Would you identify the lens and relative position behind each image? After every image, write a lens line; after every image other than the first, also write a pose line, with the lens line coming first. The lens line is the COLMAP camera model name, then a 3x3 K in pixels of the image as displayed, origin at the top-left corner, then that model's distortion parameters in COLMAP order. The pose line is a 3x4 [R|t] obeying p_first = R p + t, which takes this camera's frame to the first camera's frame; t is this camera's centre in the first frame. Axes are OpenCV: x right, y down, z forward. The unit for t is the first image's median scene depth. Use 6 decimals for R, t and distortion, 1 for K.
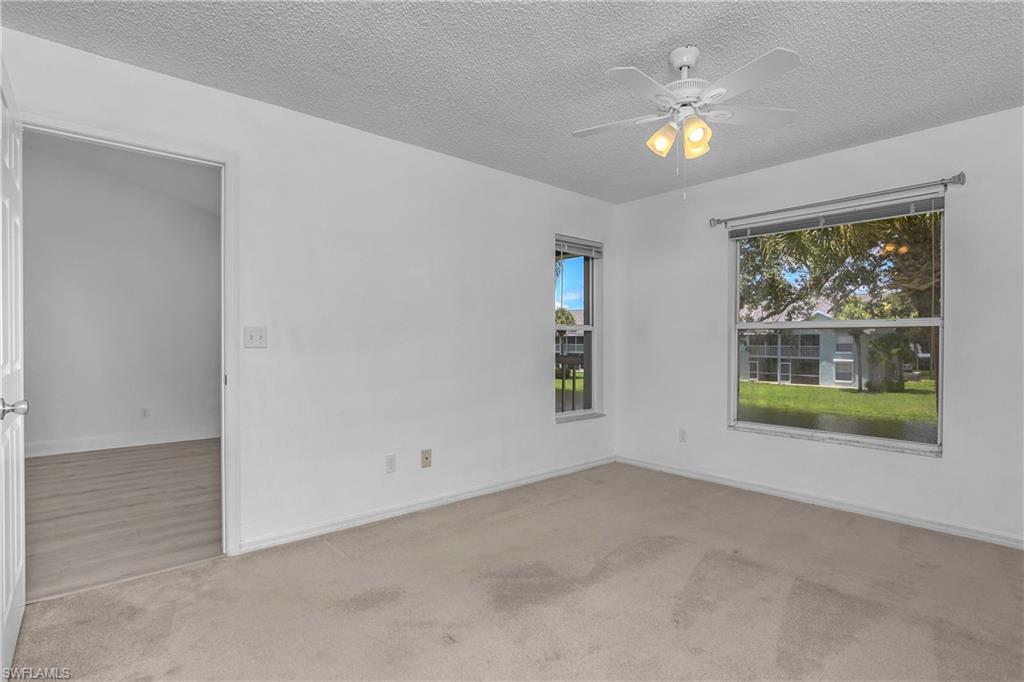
lens RADIAL K [[503.7, 0, 510.2], [0, 503.7, 349.5], [0, 0, 1]] dist [-0.000444, 0.000219]
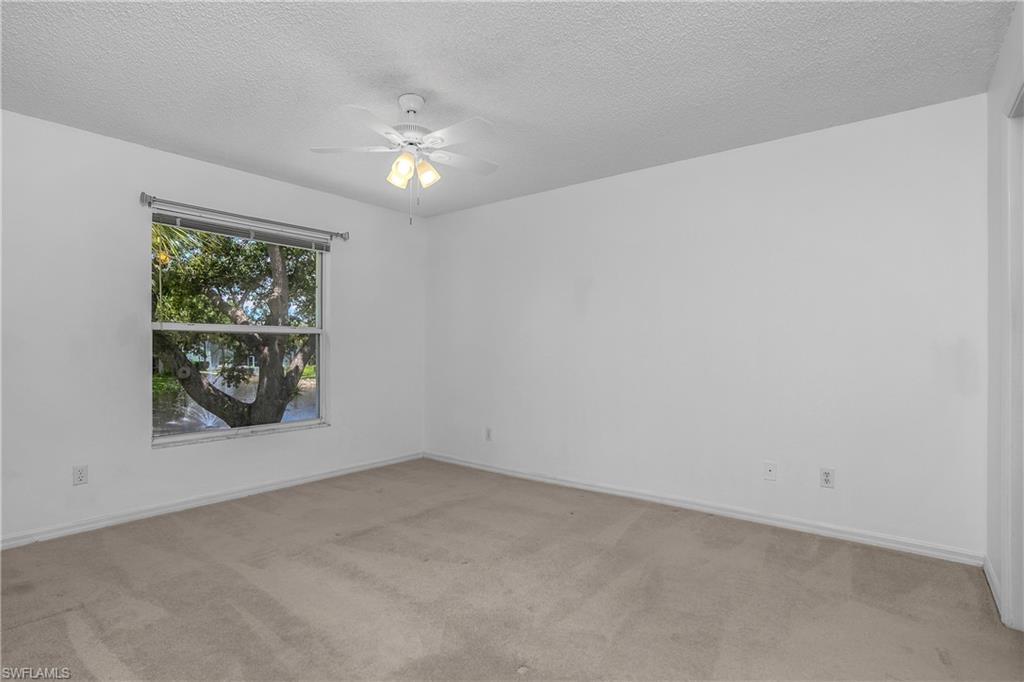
lens RADIAL K [[516.9, 0, 514.9], [0, 516.9, 343.1], [0, 0, 1]] dist [-0.003336, -0.000214]
pose [[-0.158279, -0.000001, 0.987394, -0.746107], [0.009262, 0.999956, 0.001486, -0.019585], [-0.987351, 0.009380, -0.158272, 0.793458]]
